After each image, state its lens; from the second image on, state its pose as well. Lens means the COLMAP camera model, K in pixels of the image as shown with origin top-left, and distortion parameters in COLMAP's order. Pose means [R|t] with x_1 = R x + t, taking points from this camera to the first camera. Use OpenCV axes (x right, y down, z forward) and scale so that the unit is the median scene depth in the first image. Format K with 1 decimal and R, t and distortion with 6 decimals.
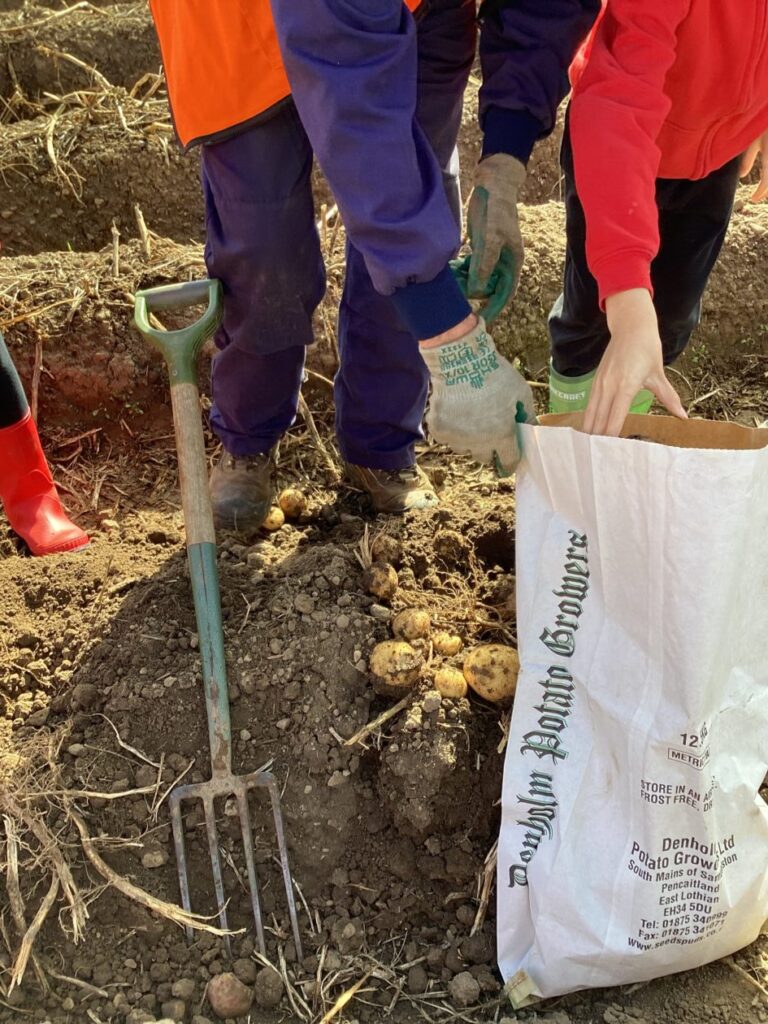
lens RADIAL K [[919.9, 0, 384.0], [0, 919.9, 512.0], [0, 0, 1]] dist [0.134540, -0.243082]
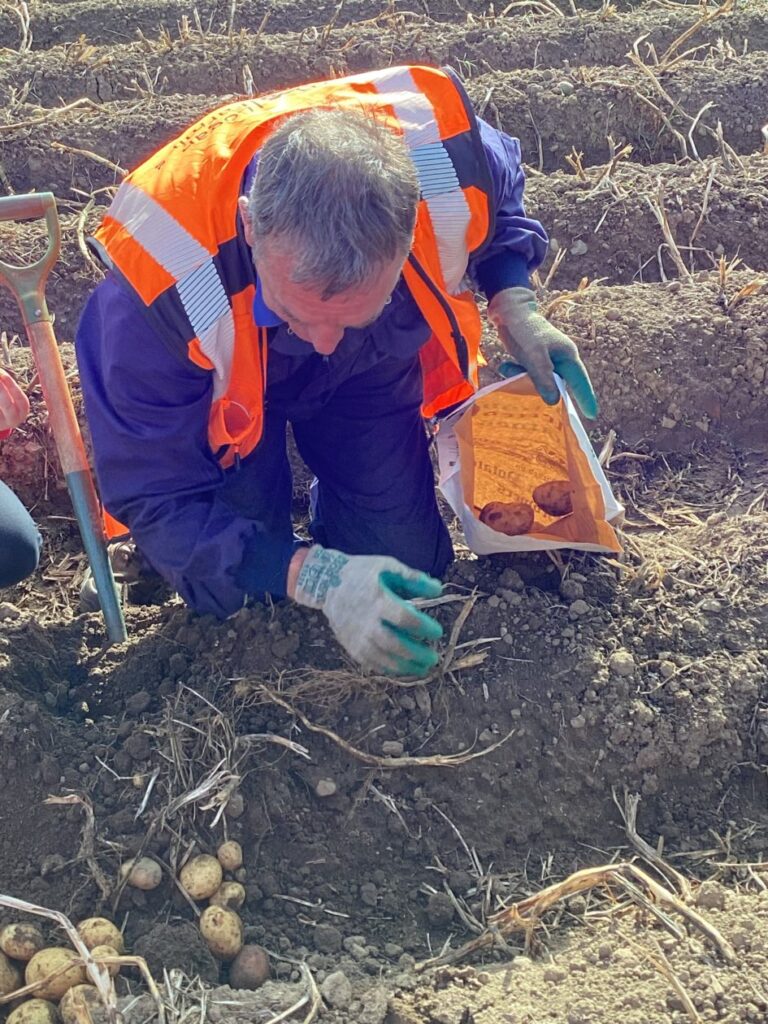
lens RADIAL K [[1450.5, 0, 384.0], [0, 1450.5, 512.0], [0, 0, 1]] dist [0.350593, -1.780566]
pose [[0.999619, -0.022651, 0.015759, -0.112132], [0.025629, 0.973796, -0.225975, 0.242868], [-0.010228, 0.226293, 0.974006, -0.420483]]
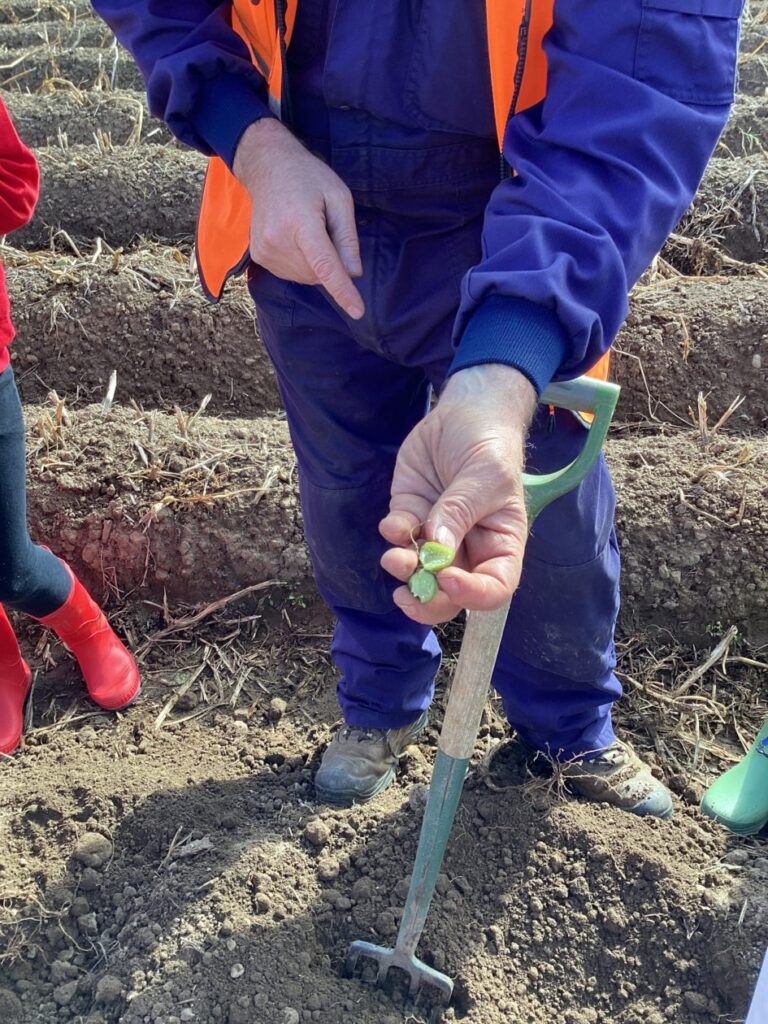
lens RADIAL K [[919.9, 0, 384.0], [0, 919.9, 512.0], [0, 0, 1]] dist [0.134540, -0.243082]
pose [[0.944538, 0.185062, -0.271295, 0.053746], [-0.207391, 0.976664, -0.055826, -0.157471], [0.254632, 0.108994, 0.960876, 0.091596]]
